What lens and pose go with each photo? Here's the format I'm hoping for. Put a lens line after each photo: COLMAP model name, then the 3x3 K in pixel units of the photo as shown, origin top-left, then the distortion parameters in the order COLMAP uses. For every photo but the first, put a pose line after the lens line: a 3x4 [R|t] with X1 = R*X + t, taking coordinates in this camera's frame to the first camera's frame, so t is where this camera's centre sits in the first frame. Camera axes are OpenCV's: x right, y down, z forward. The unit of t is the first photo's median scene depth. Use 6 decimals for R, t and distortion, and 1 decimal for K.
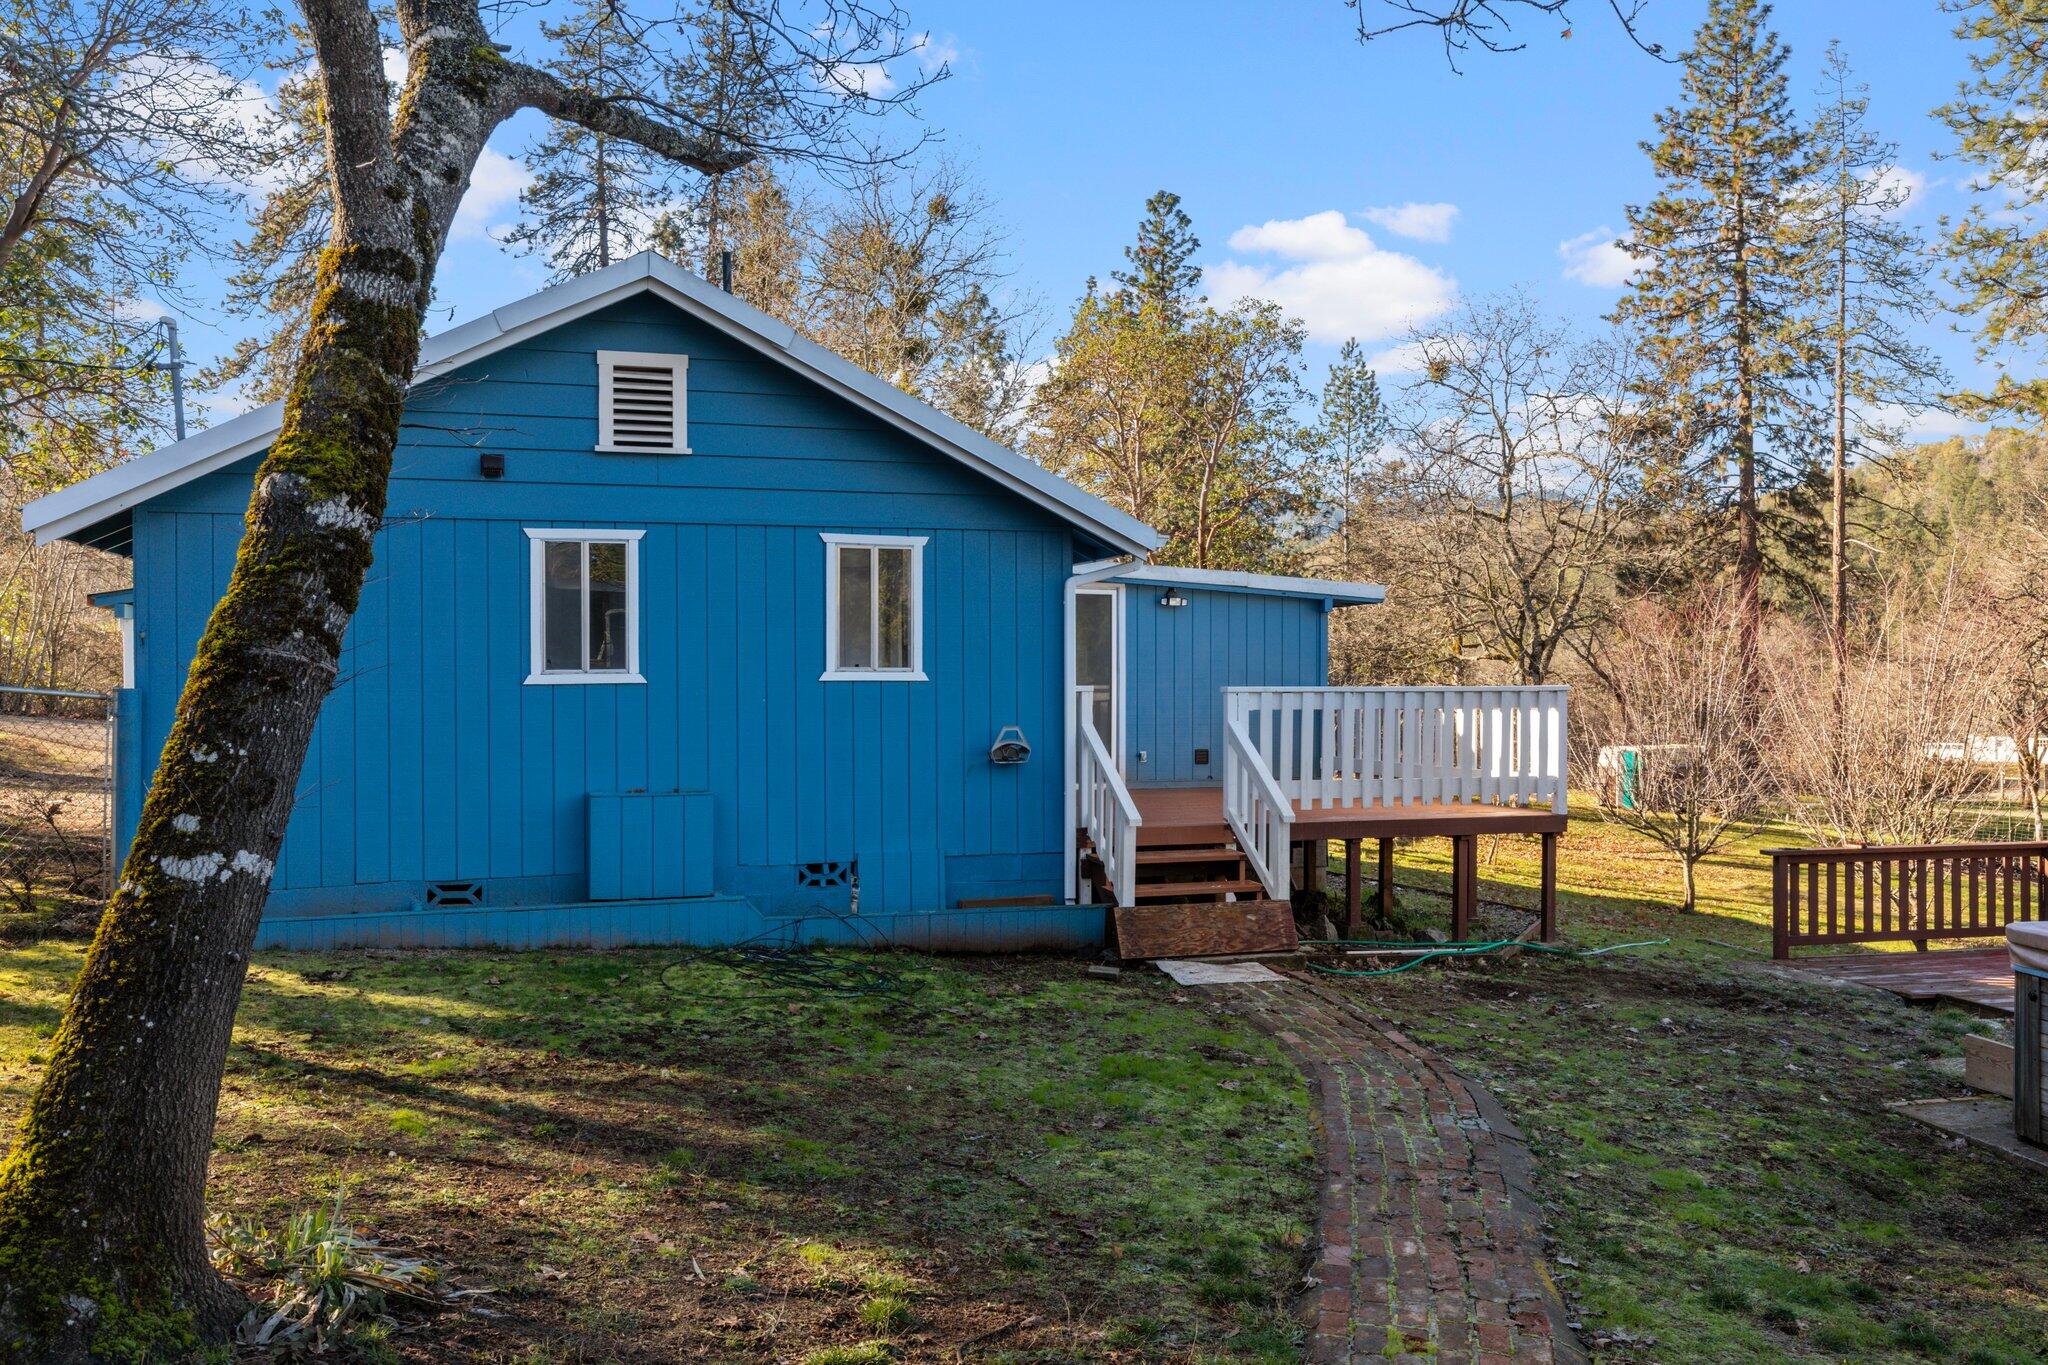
lens RADIAL K [[1596.0, 0, 1044.1], [0, 1596.0, 689.2], [0, 0, 1]] dist [0.008632, -0.006461]
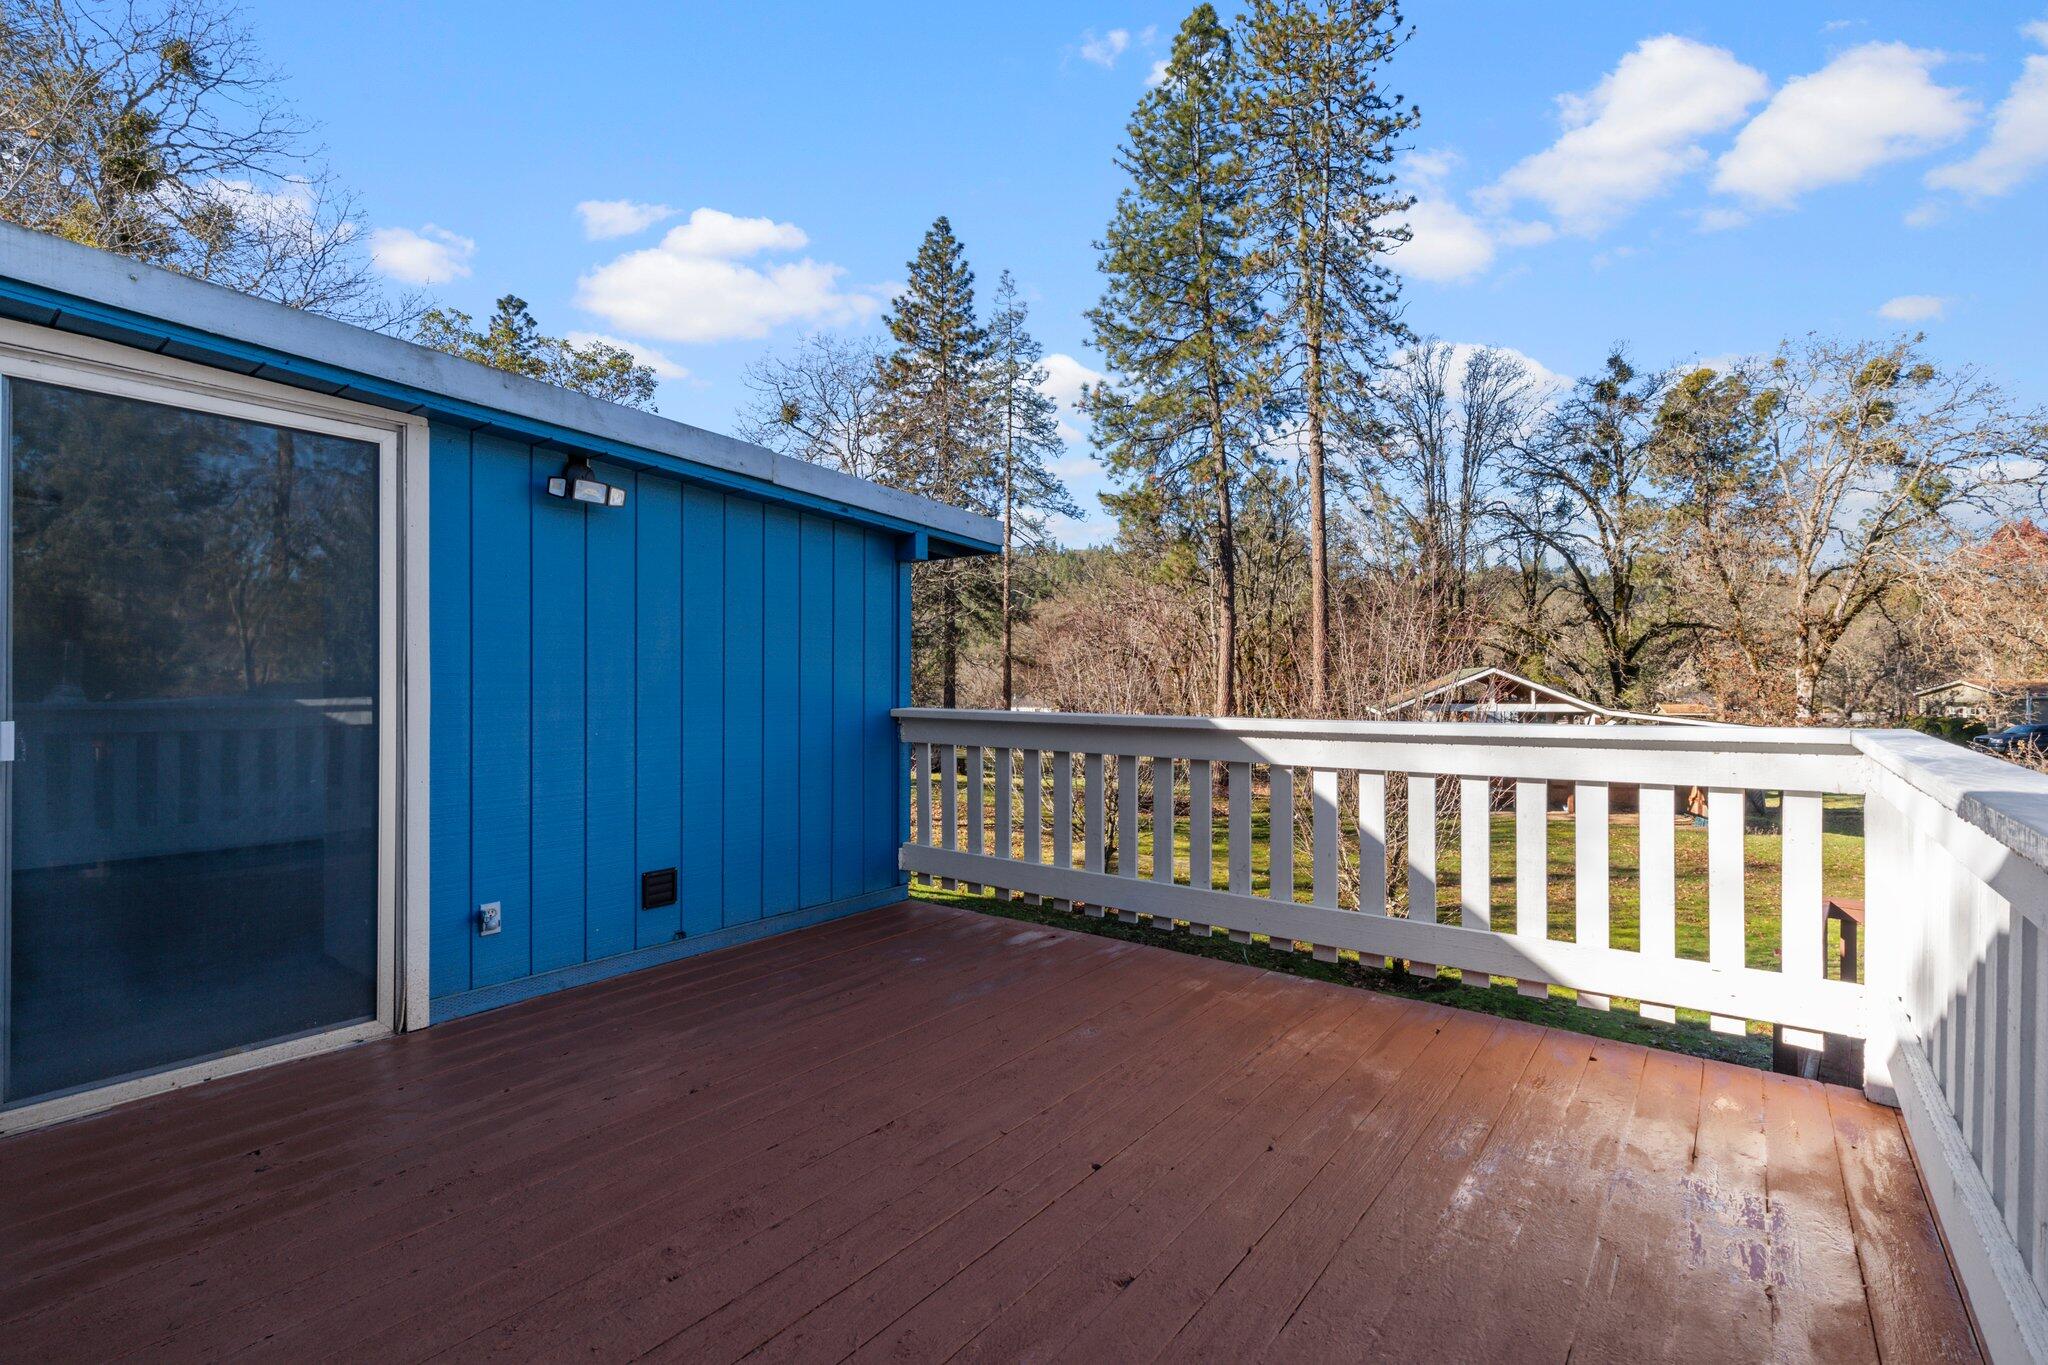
lens RADIAL K [[914.6, 0, 1036.8], [0, 914.6, 682.6], [0, 0, 1]] dist [0.011704, -0.002647]
pose [[0.828395, -0.001571, 0.560143, 0.020258], [0.000578, 0.999998, 0.001949, -0.004898], [-0.560145, -0.001291, 0.828394, 0.317422]]
